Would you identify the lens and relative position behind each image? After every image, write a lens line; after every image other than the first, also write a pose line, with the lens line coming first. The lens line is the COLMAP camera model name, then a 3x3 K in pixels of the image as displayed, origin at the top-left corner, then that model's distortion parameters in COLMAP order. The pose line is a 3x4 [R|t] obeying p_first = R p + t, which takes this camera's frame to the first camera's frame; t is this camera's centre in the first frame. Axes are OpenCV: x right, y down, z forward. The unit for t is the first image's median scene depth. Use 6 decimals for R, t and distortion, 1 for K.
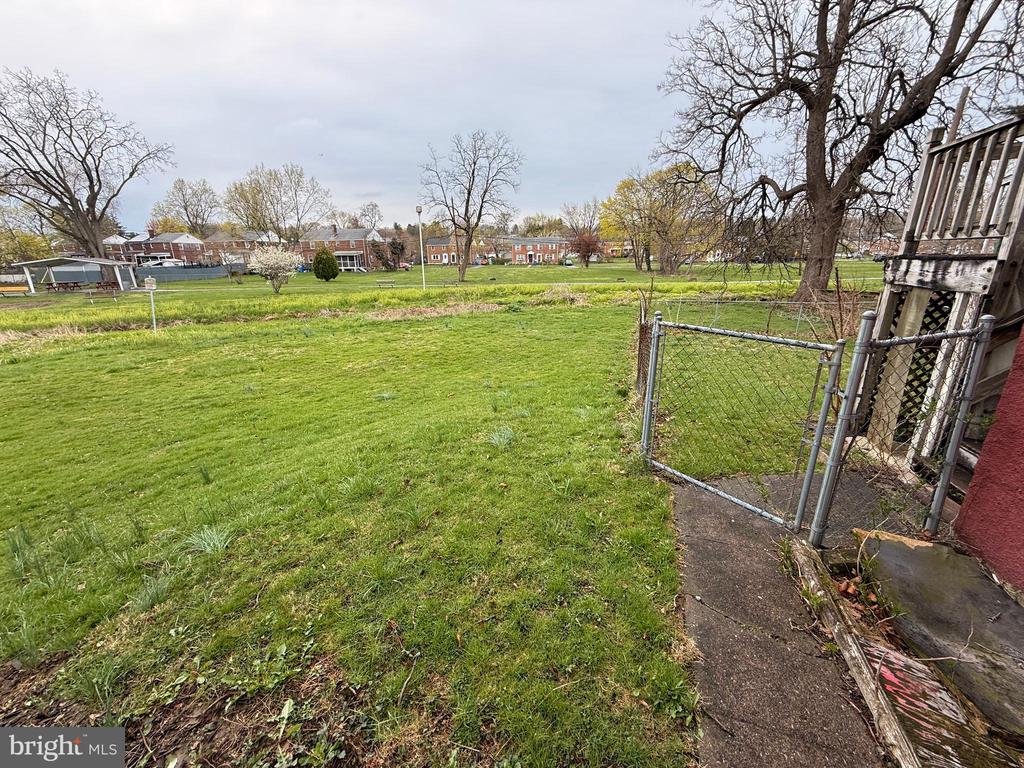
lens RADIAL K [[406.1, 0, 512.9], [0, 406.1, 384.4], [0, 0, 1]] dist [-0.003777, 0.000453]
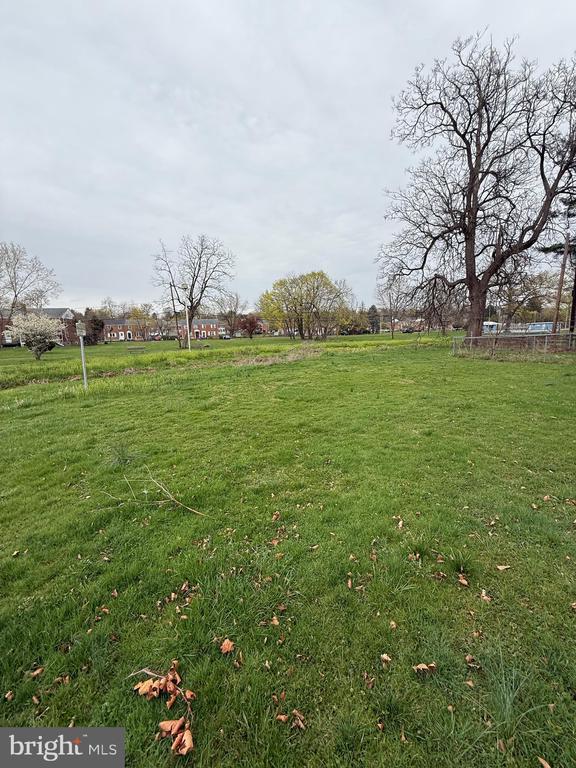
lens RADIAL K [[304.6, 0, 285.8], [0, 304.6, 384.5], [0, 0, 1]] dist [-0.003777, 0.000453]
pose [[0.909392, -0.077997, 0.408562, -0.264371], [0.138058, 0.983177, -0.119599, 0.004017], [-0.392360, 0.165167, 0.904861, 0.083862]]
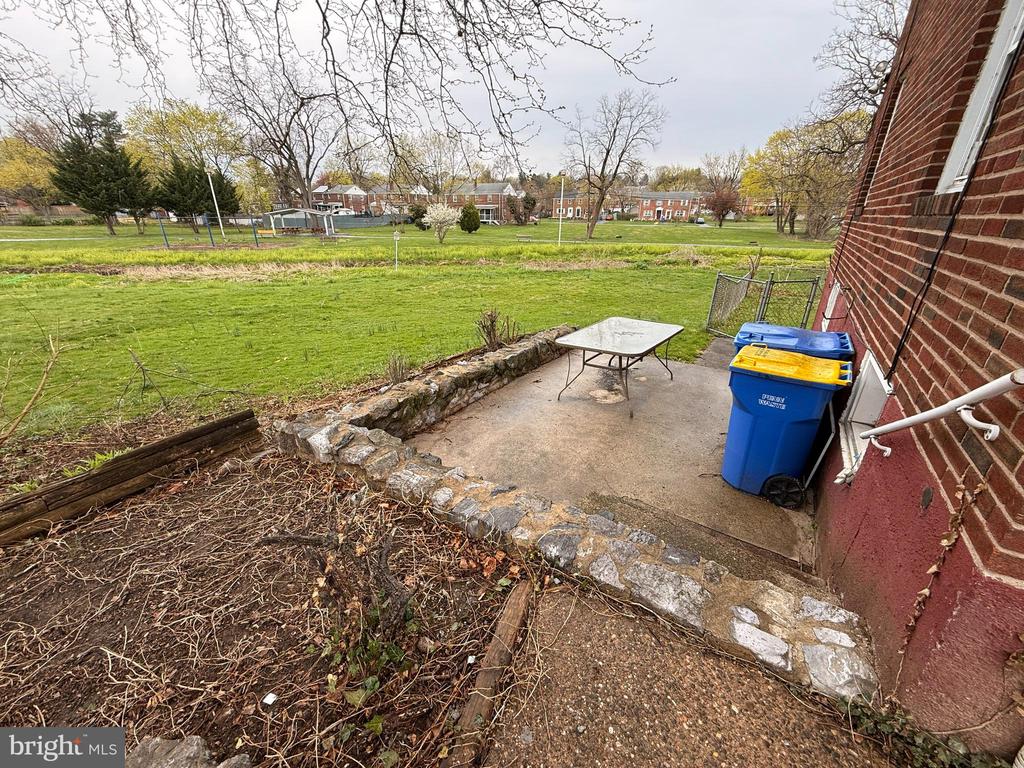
lens RADIAL K [[406.1, 0, 508.2], [0, 406.1, 385.1], [0, 0, 1]] dist [-0.003777, 0.000453]
pose [[0.959602, 0.129252, -0.249916, -0.014627], [-0.101927, 0.987600, 0.119399, 0.026636], [0.262250, -0.089103, 0.960877, -0.135948]]
